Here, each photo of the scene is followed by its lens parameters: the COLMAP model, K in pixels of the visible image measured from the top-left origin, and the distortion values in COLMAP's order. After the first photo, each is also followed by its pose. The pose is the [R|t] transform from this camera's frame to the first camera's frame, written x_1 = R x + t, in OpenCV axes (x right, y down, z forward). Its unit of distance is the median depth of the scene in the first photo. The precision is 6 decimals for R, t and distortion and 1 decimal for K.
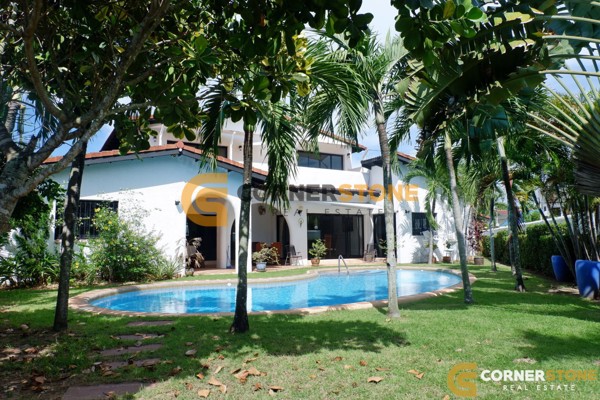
lens RADIAL K [[420.1, 0, 300.0], [0, 420.1, 200.0], [0, 0, 1]] dist [-0.038317, 0.019364]
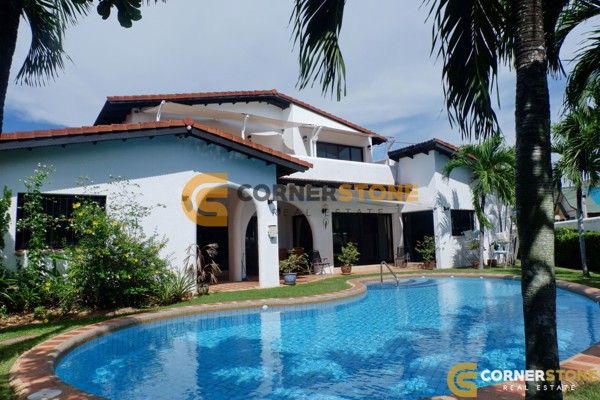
lens RADIAL K [[409.3, 0, 300.0], [0, 409.3, 200.0], [0, 0, 1]] dist [-0.034780, 0.003033]
pose [[0.999167, -0.017193, 0.037008, -0.115060], [0.017699, 0.999754, -0.013372, 0.024455], [-0.036769, 0.014016, 0.999225, 0.259063]]
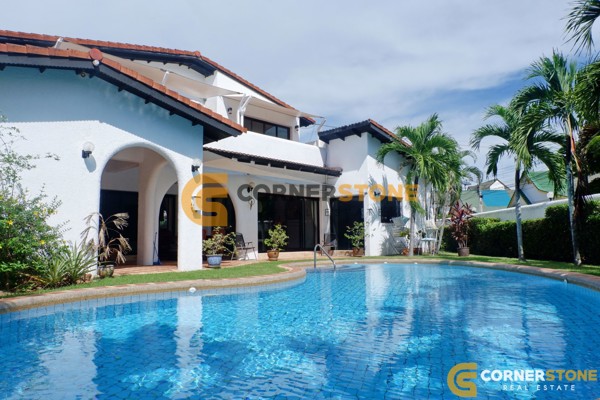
lens RADIAL K [[414.1, 0, 299.6], [0, 414.1, 197.2], [0, 0, 1]] dist [-0.026491, 0.003698]
pose [[0.966826, 0.024360, 0.254271, -0.151345], [-0.022947, 0.999700, -0.008519, 0.067769], [-0.254402, 0.002402, 0.967096, 0.370935]]
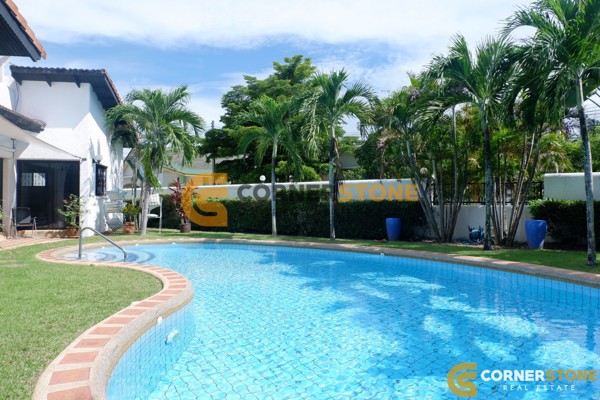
lens RADIAL K [[420.1, 0, 300.0], [0, 420.1, 200.0], [0, 0, 1]] dist [-0.038317, 0.019364]
pose [[0.347746, 0.017914, 0.937418, -0.401143], [-0.095476, 0.995297, 0.016397, 0.071960], [-0.932715, -0.095203, 0.347821, 0.671731]]
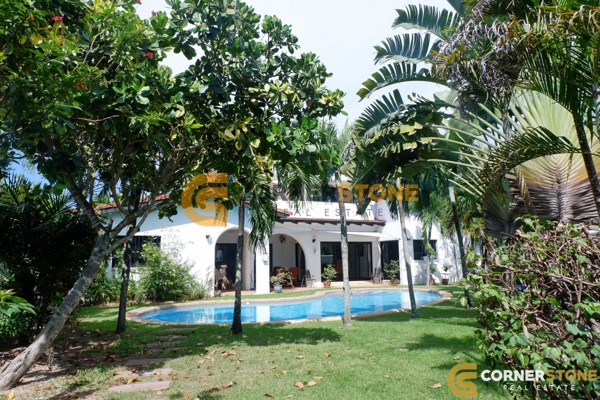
lens RADIAL K [[400.0, 0, 306.7], [0, 400.0, 203.3], [0, 0, 1]] dist [-0.028652, 0.002729]
pose [[0.997760, -0.016103, -0.064932, 0.077612], [0.012910, 0.998701, -0.049294, -0.030294], [0.065642, 0.048345, 0.996671, -0.161956]]
